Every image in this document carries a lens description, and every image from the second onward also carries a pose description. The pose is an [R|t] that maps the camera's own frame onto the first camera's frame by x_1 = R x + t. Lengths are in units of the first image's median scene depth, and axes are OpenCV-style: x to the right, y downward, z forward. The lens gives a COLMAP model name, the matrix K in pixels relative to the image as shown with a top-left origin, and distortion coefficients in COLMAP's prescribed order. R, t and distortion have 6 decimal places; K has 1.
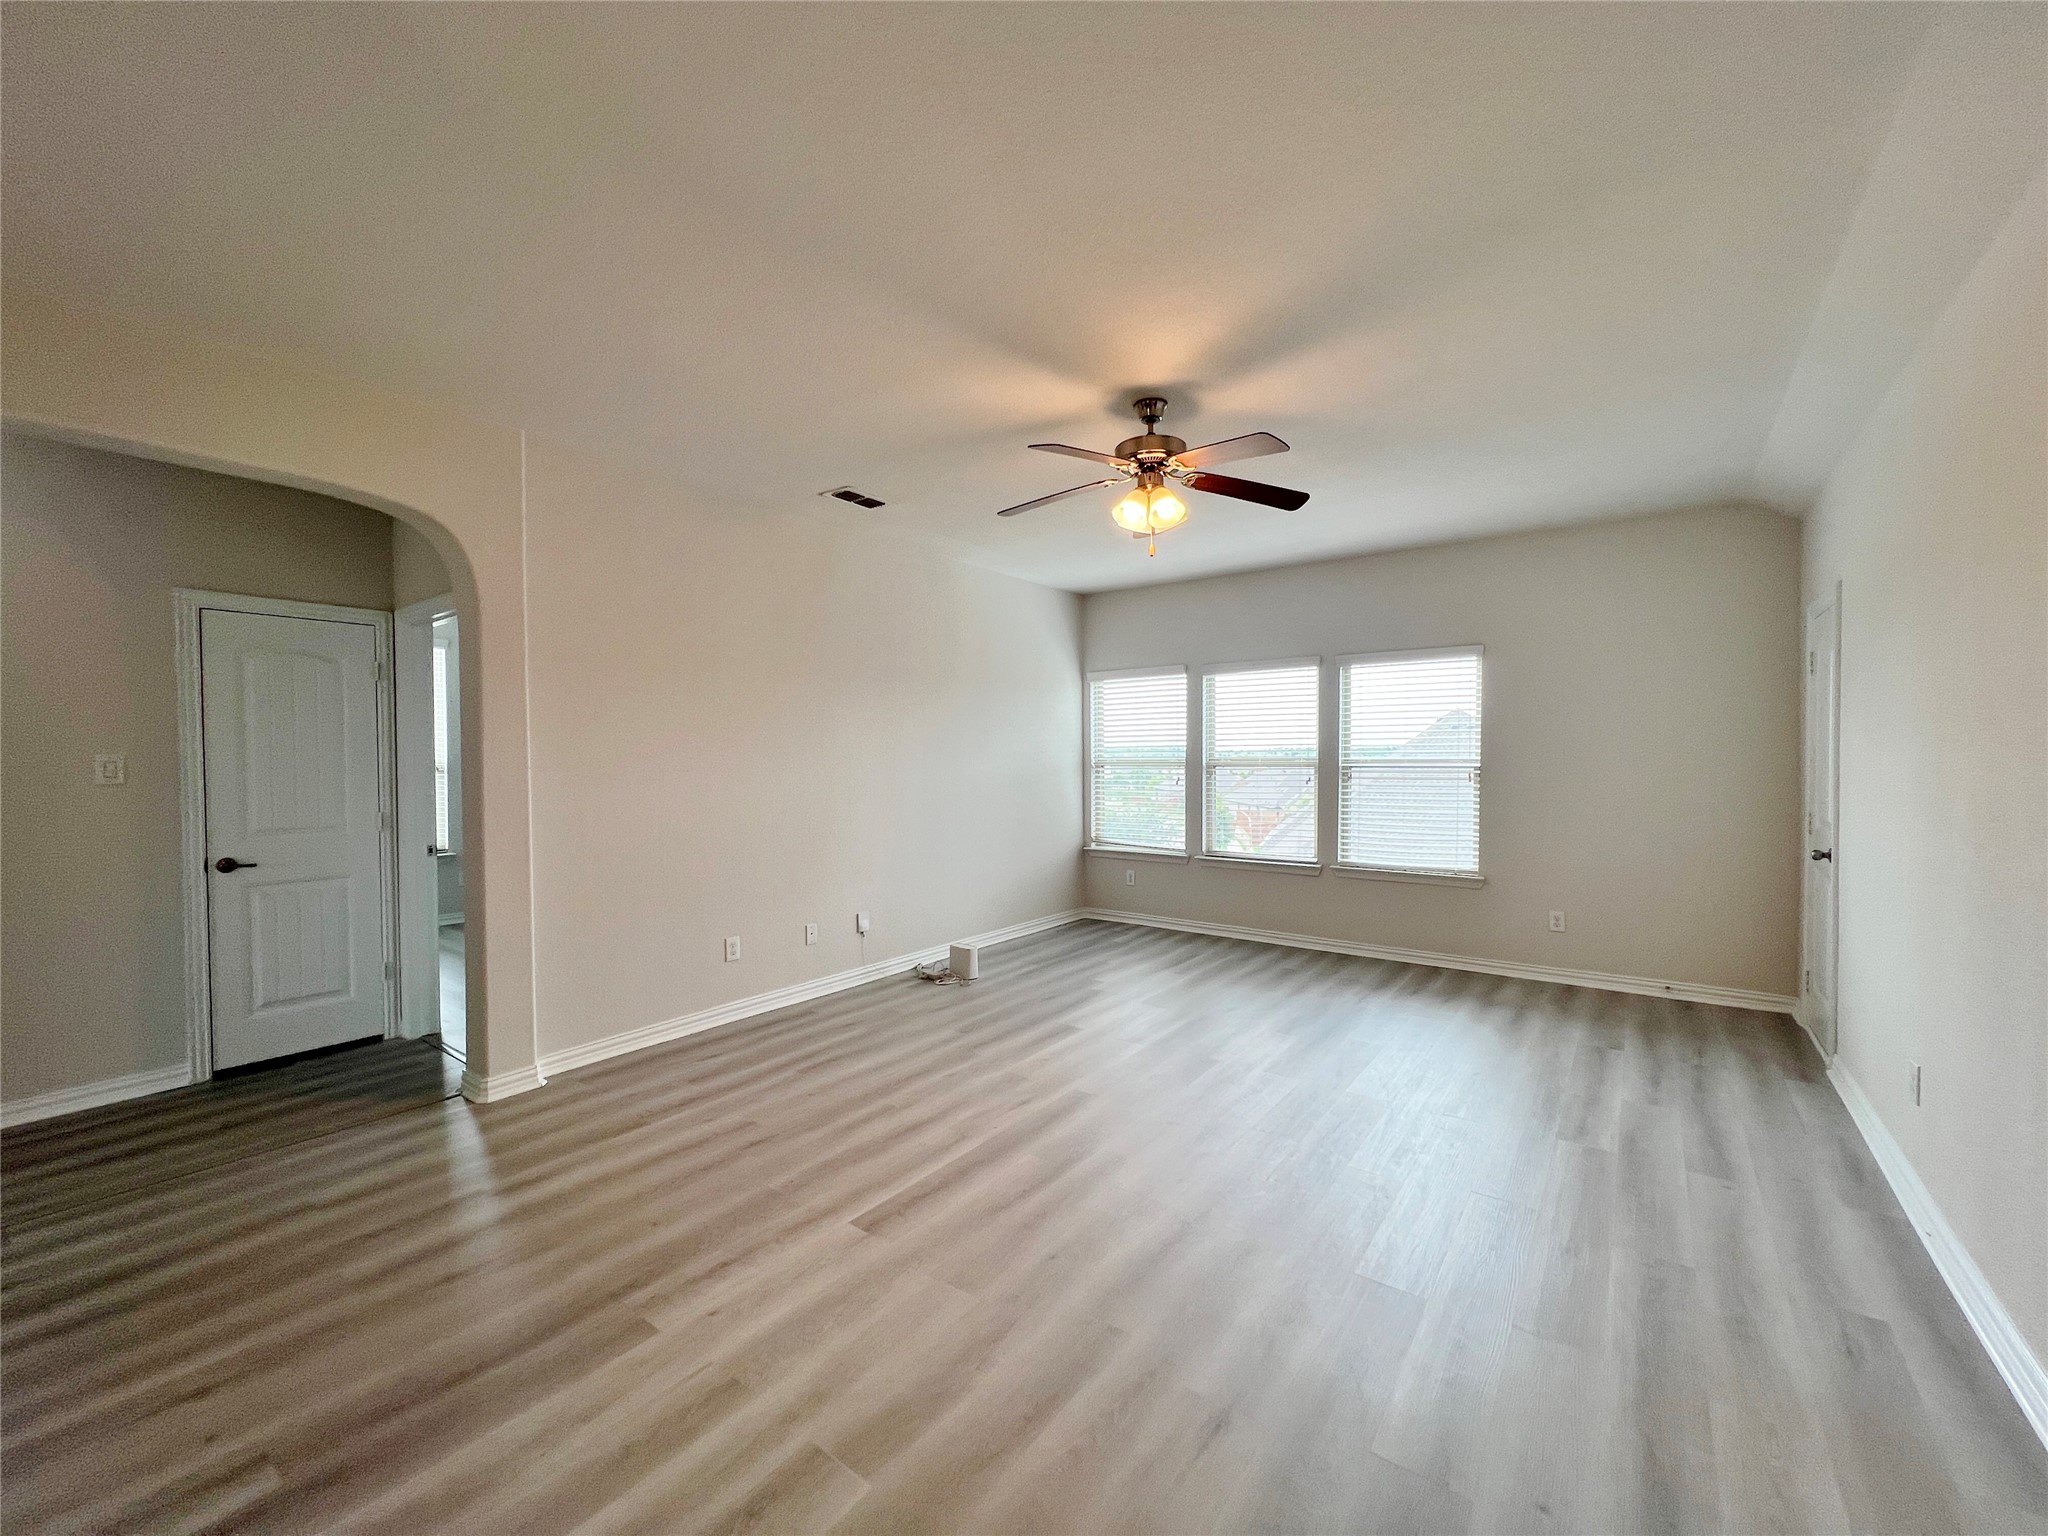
lens RADIAL K [[827.6, 0, 1028.3], [0, 827.6, 767.3], [0, 0, 1]] dist [-0.000513, 0.000137]
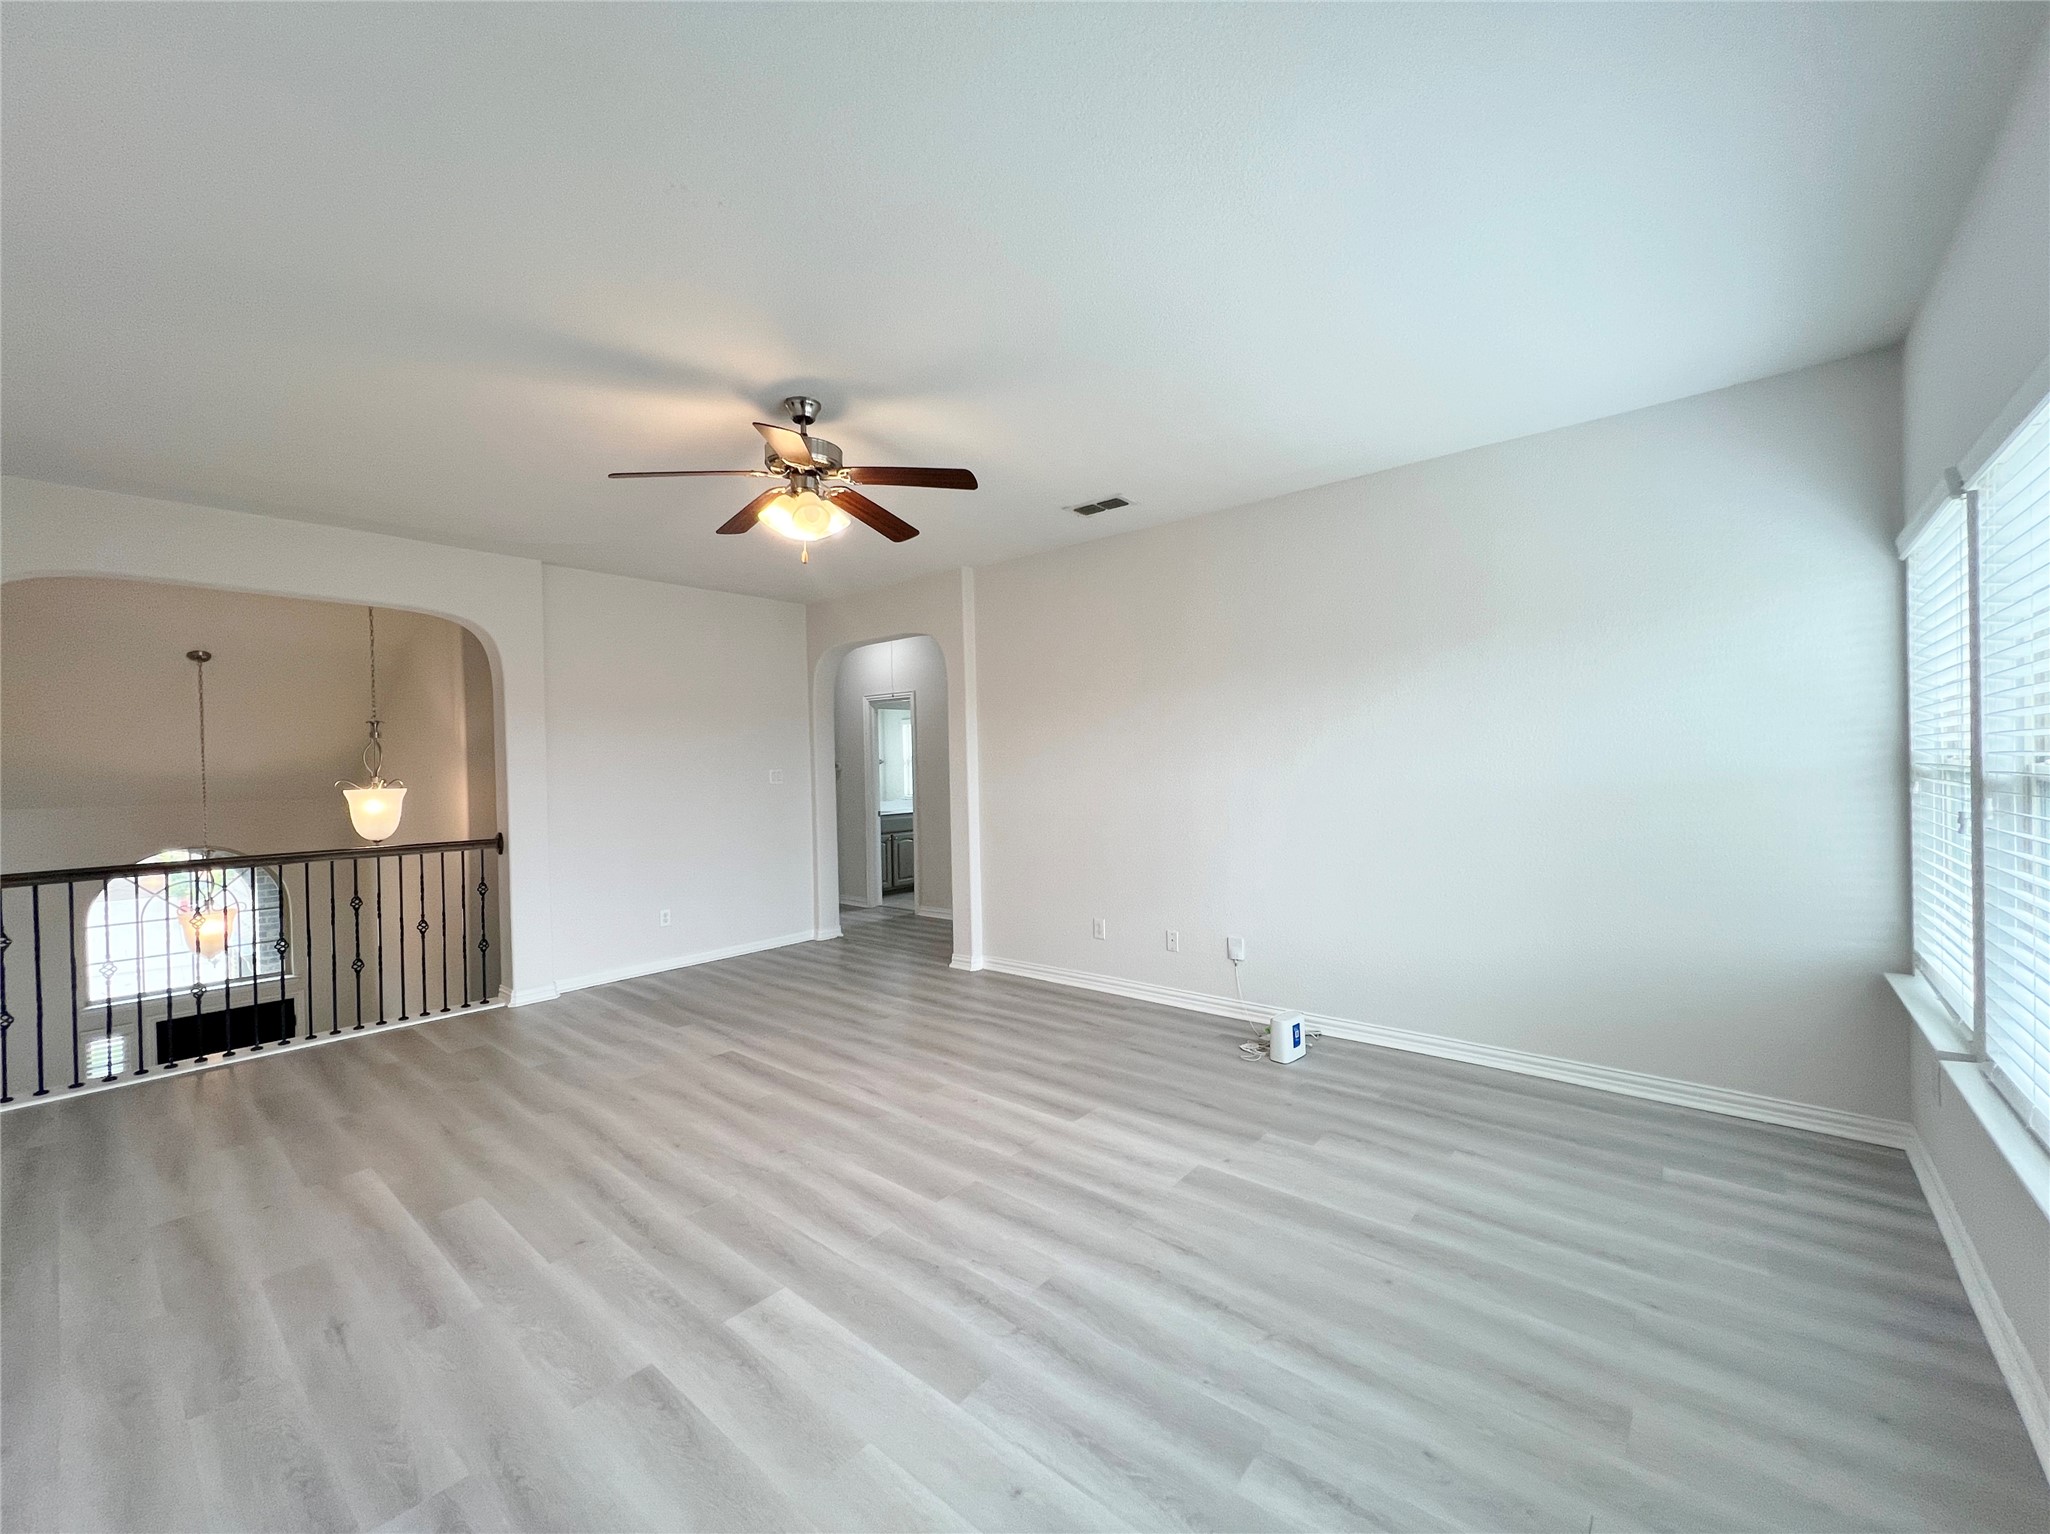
lens RADIAL K [[828.4, 0, 1028.3], [0, 828.4, 770.3], [0, 0, 1]] dist [-0.000513, 0.000137]
pose [[-0.069364, 0.013919, -0.997494, 0.901499], [0.012254, 0.999839, 0.013099, -0.022250], [0.997516, -0.011314, -0.069524, 1.099523]]
